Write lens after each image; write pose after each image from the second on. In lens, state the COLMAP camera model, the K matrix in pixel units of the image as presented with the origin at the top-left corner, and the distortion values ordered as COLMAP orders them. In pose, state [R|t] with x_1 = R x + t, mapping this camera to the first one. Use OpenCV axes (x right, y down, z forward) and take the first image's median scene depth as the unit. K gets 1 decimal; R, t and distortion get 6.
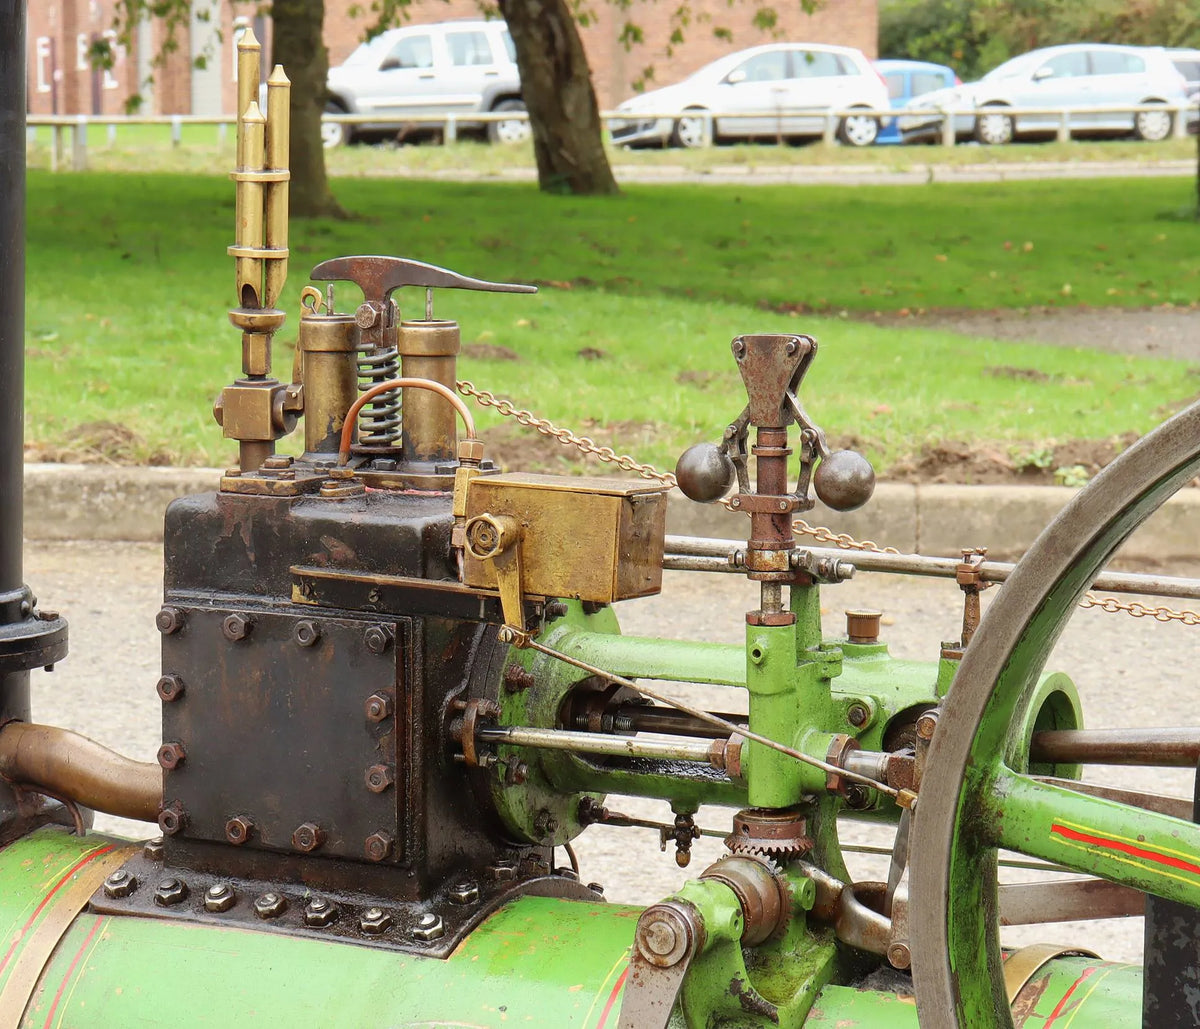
lens RADIAL K [[3794.2, 0, 606.0], [0, 3794.2, 512.5], [0, 0, 1]] dist [0.151737, 0.000000]
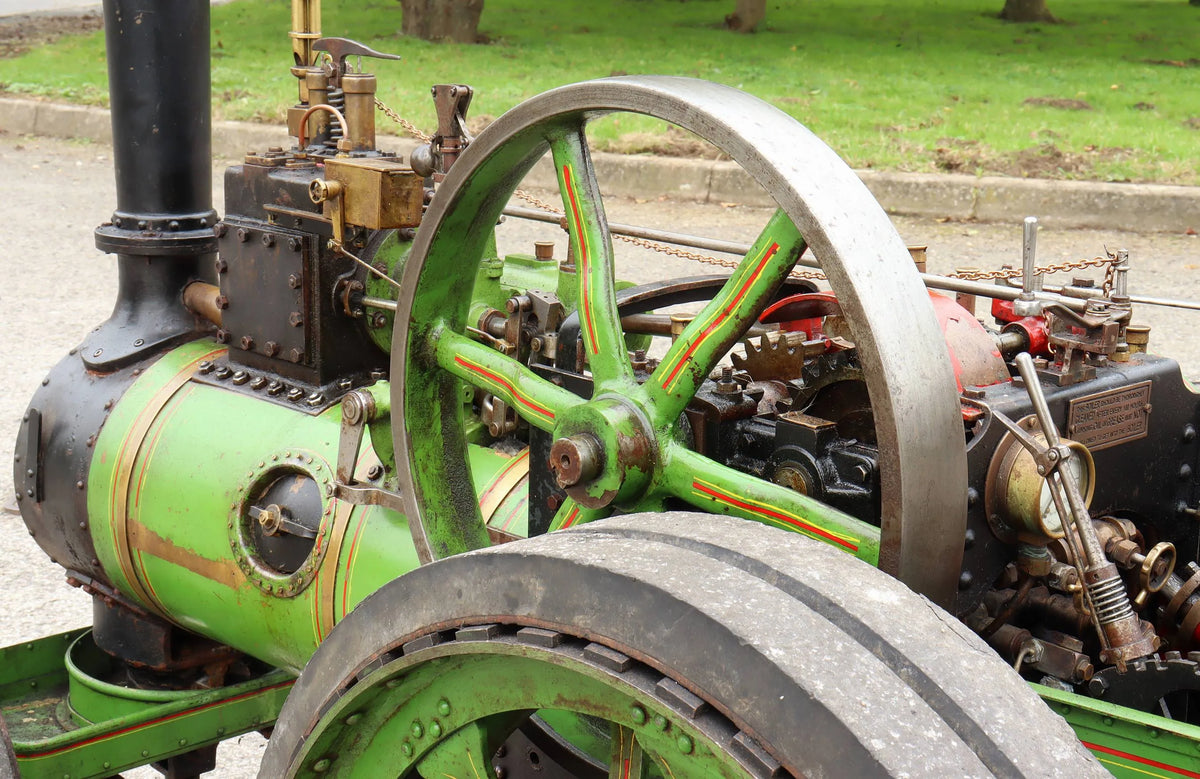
lens RADIAL K [[2183.8, 0, 569.4], [0, 2183.8, 398.5], [0, 0, 1]] dist [0.195545, 0.000000]
pose [[0.939991, 0.069986, -0.333945, 0.426164], [-0.039194, 0.994406, 0.098080, -0.002643], [0.338942, -0.079105, 0.937476, 0.025819]]
